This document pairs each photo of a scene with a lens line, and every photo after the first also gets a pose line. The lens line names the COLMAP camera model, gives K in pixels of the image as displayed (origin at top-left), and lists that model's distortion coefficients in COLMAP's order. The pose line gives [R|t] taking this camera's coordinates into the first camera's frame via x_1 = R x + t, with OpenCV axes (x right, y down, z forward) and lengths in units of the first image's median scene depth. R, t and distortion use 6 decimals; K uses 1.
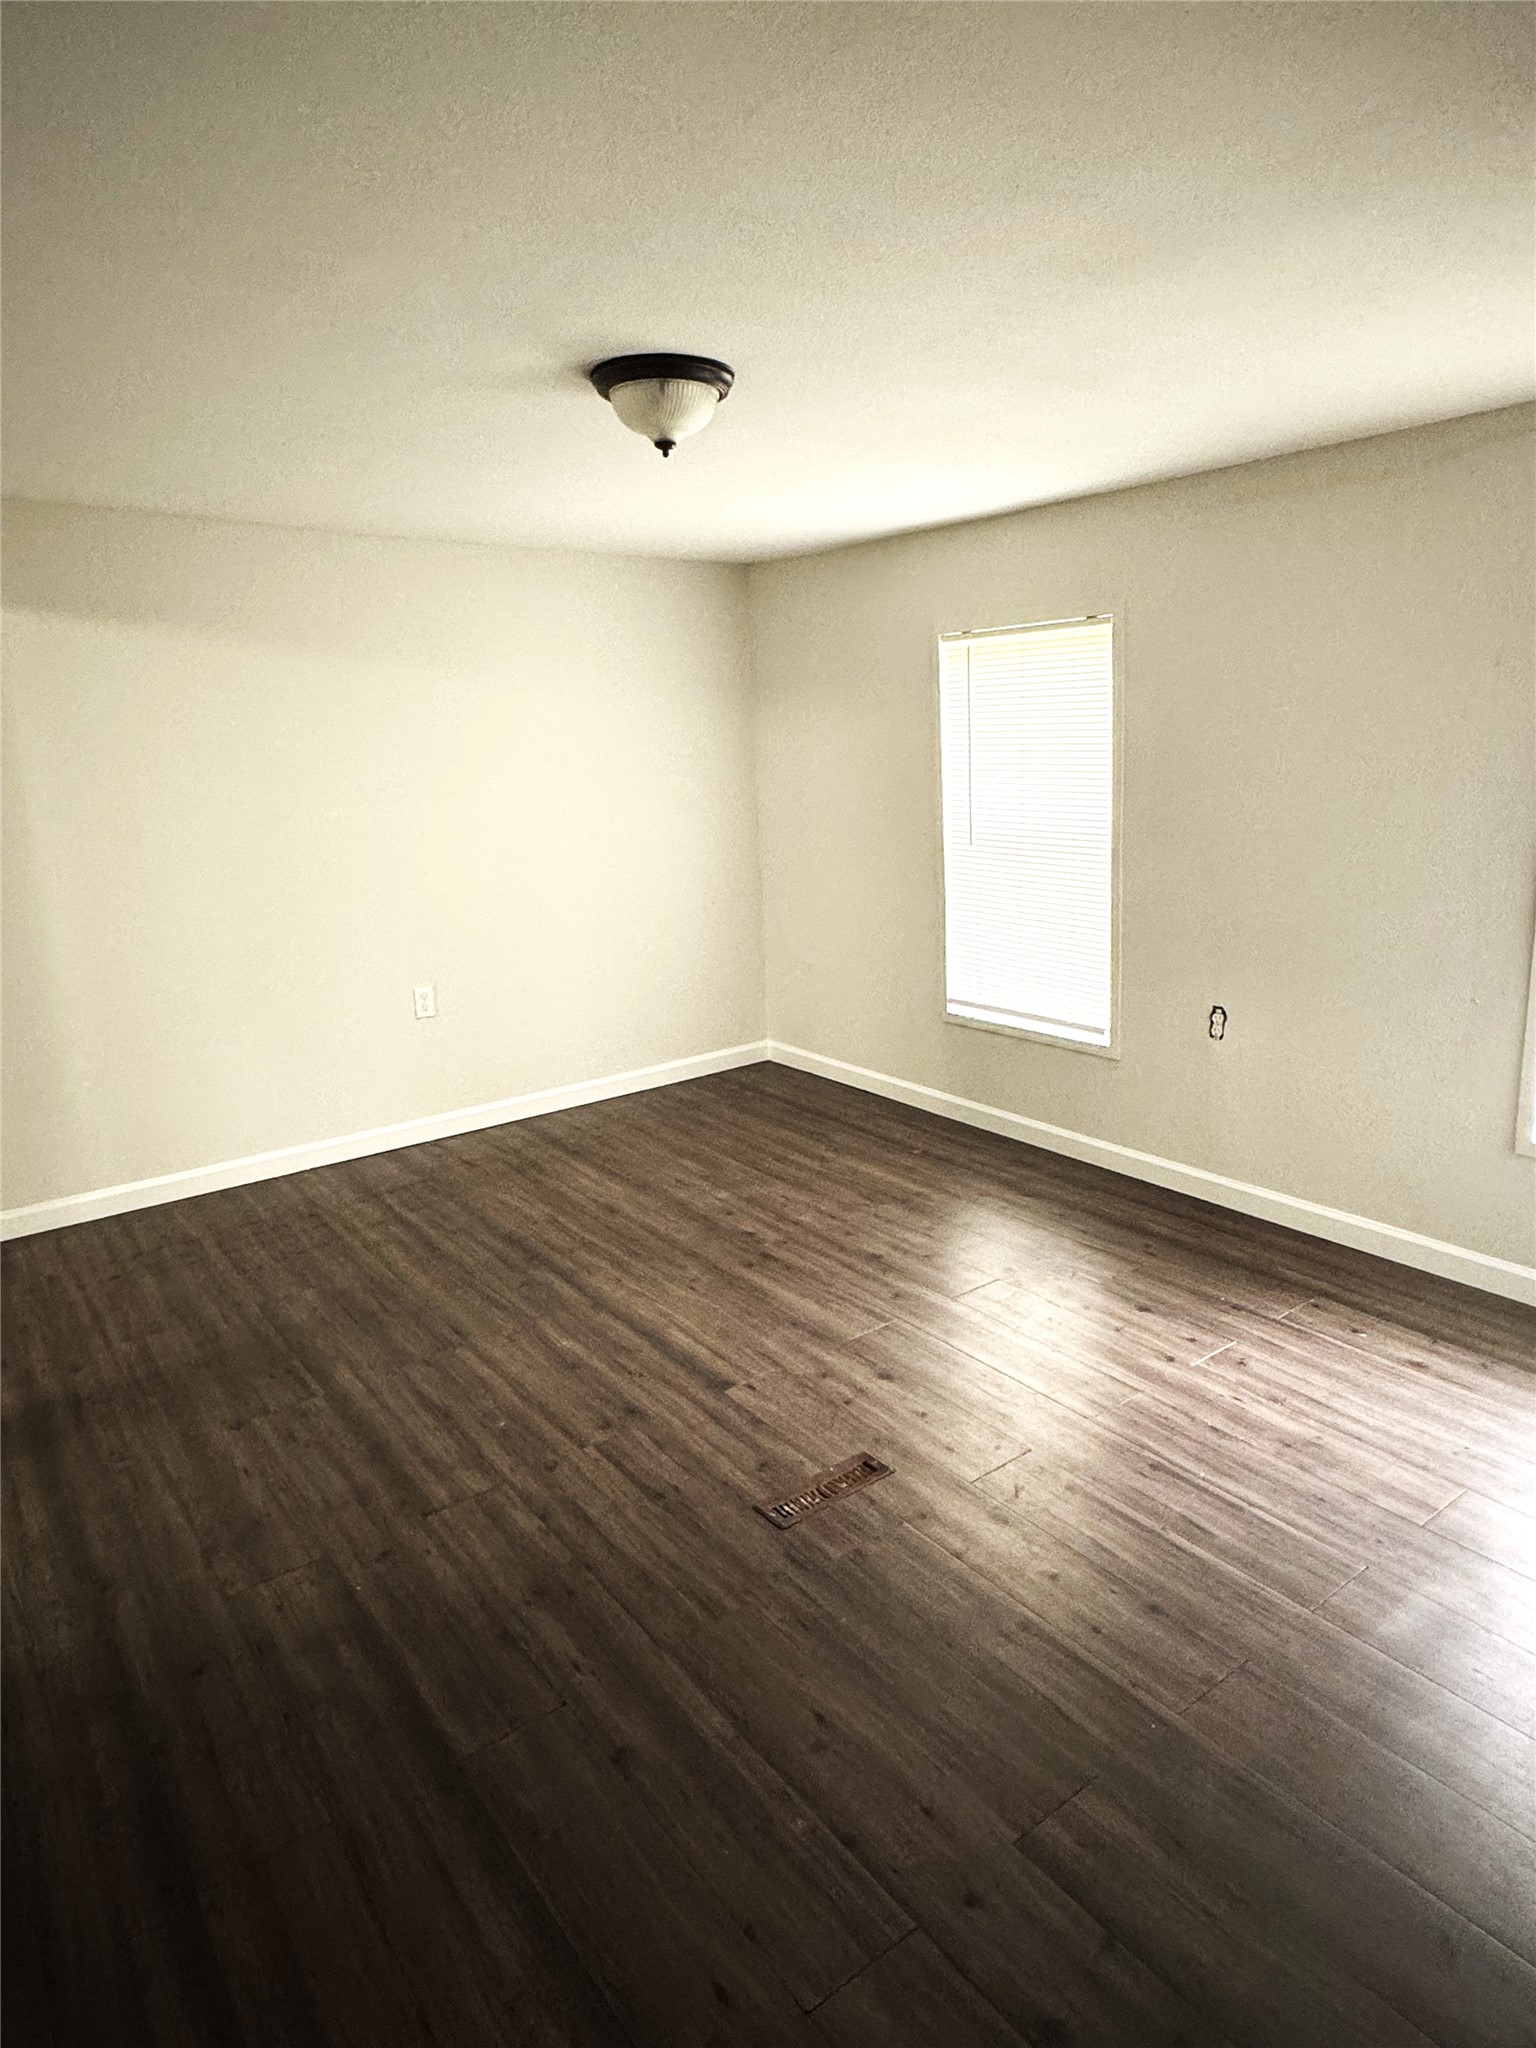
lens RADIAL K [[1244.8, 0, 769.3], [0, 1244.8, 1020.2], [0, 0, 1]] dist [-0.006060, 0.003310]
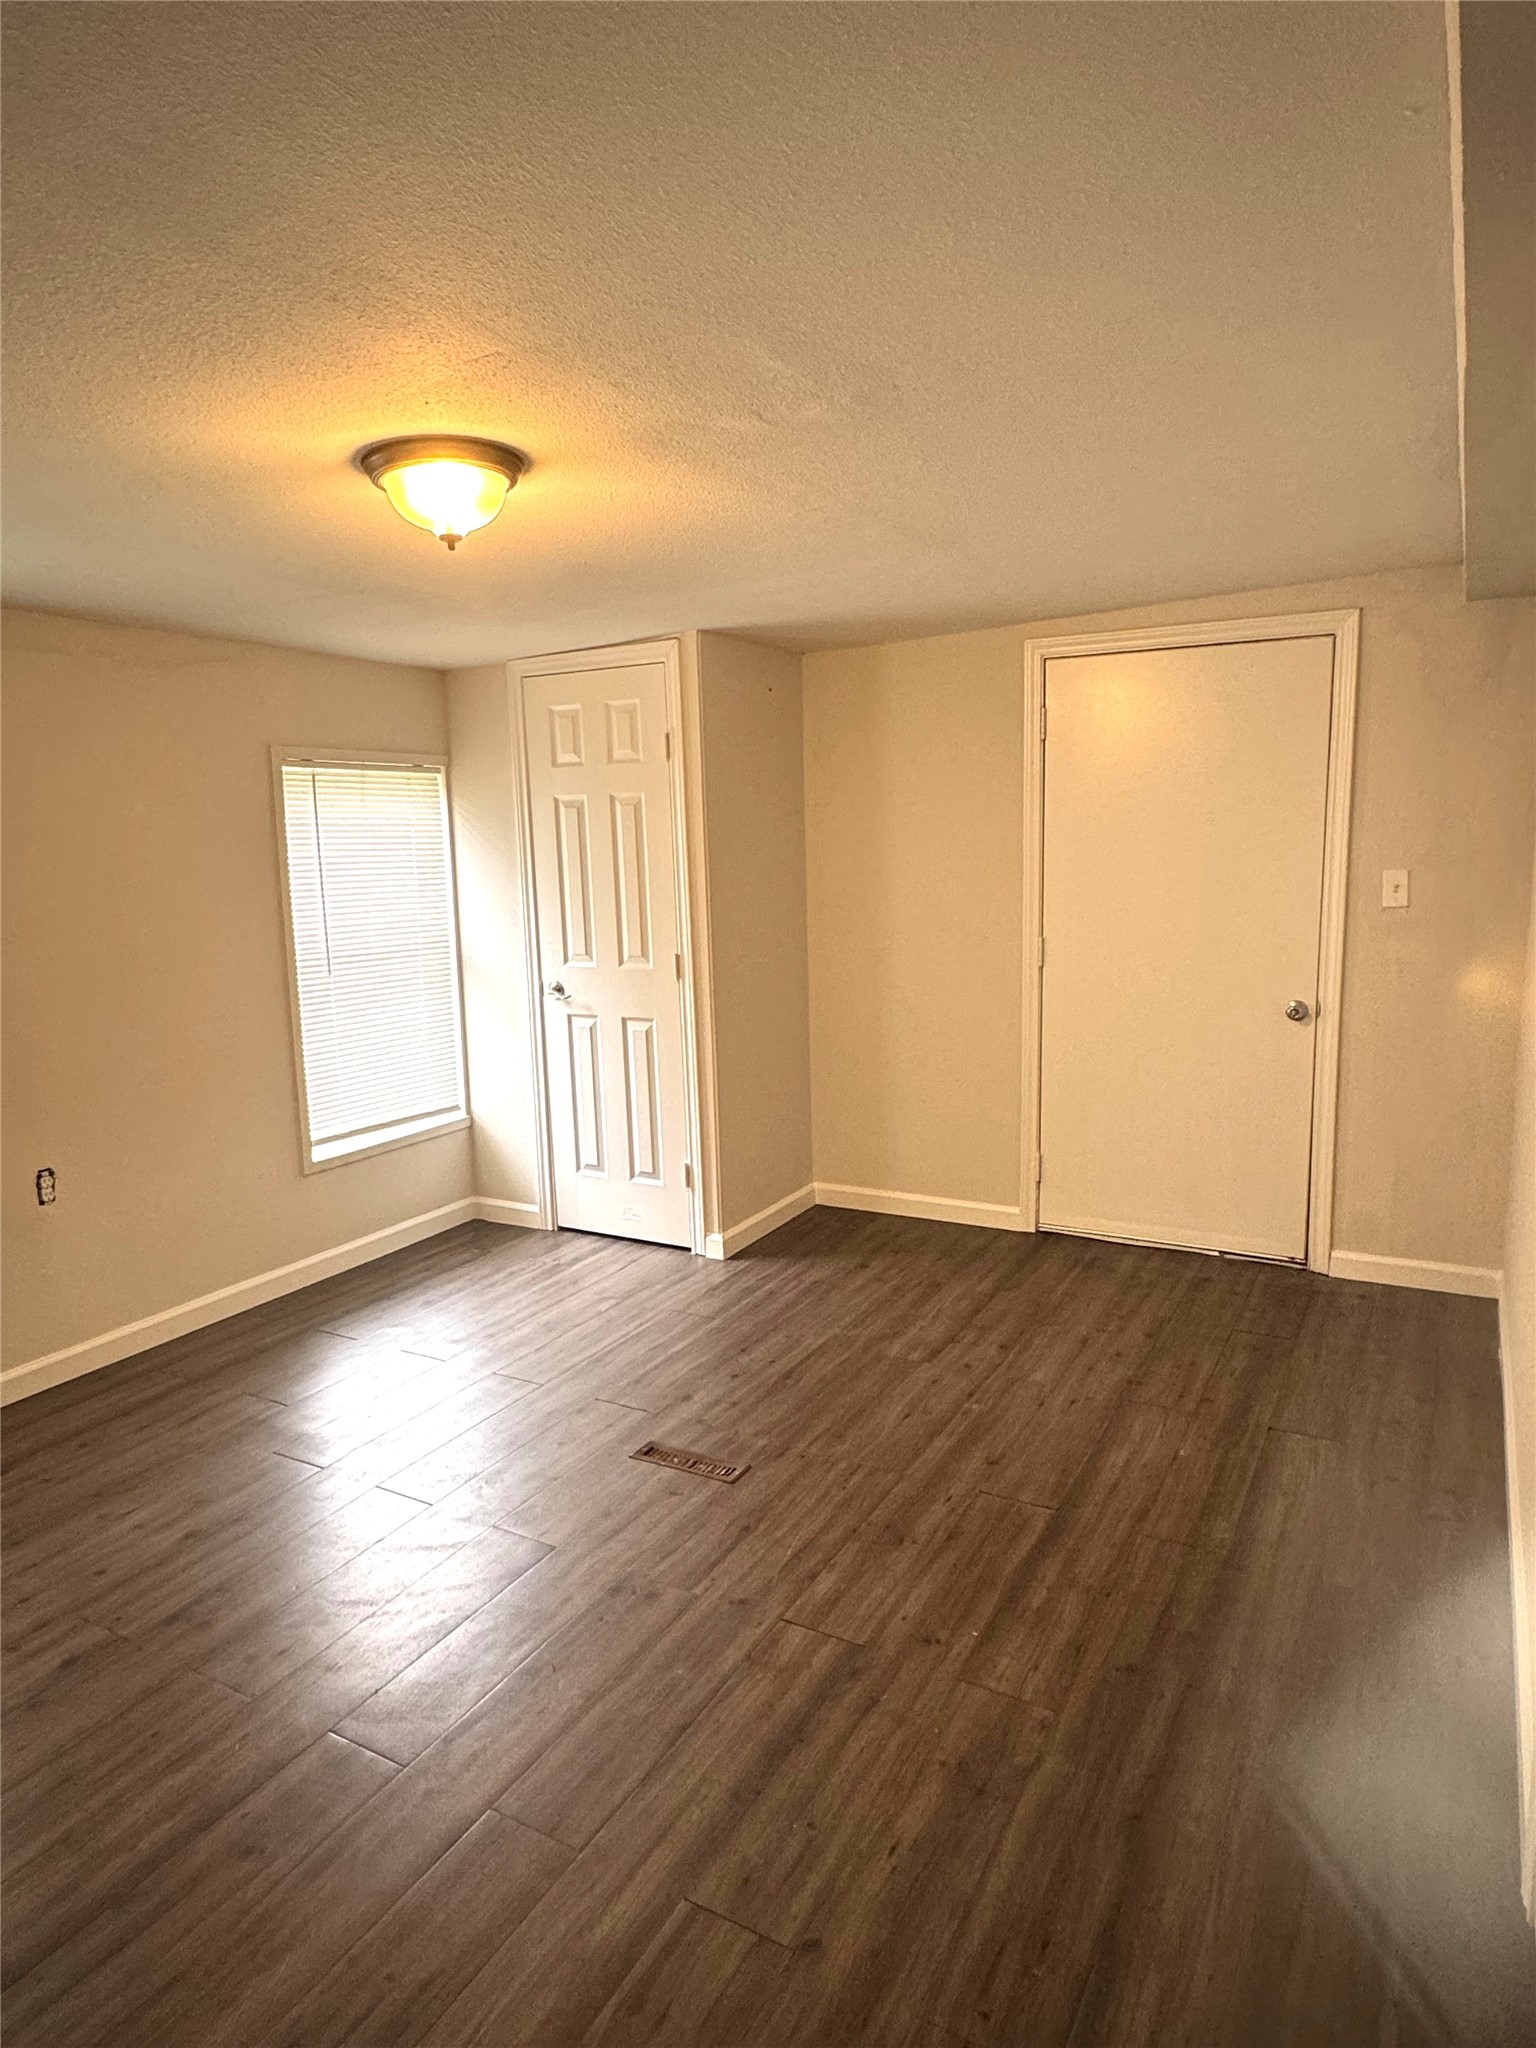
lens RADIAL K [[1244.8, 0, 768.5], [0, 1244.8, 1026.5], [0, 0, 1]] dist [-0.006060, 0.003310]
pose [[-0.415787, -0.089308, 0.905067, -0.967372], [0.244332, 0.947612, 0.205752, -0.237468], [-0.876027, 0.306685, -0.372184, 1.156089]]
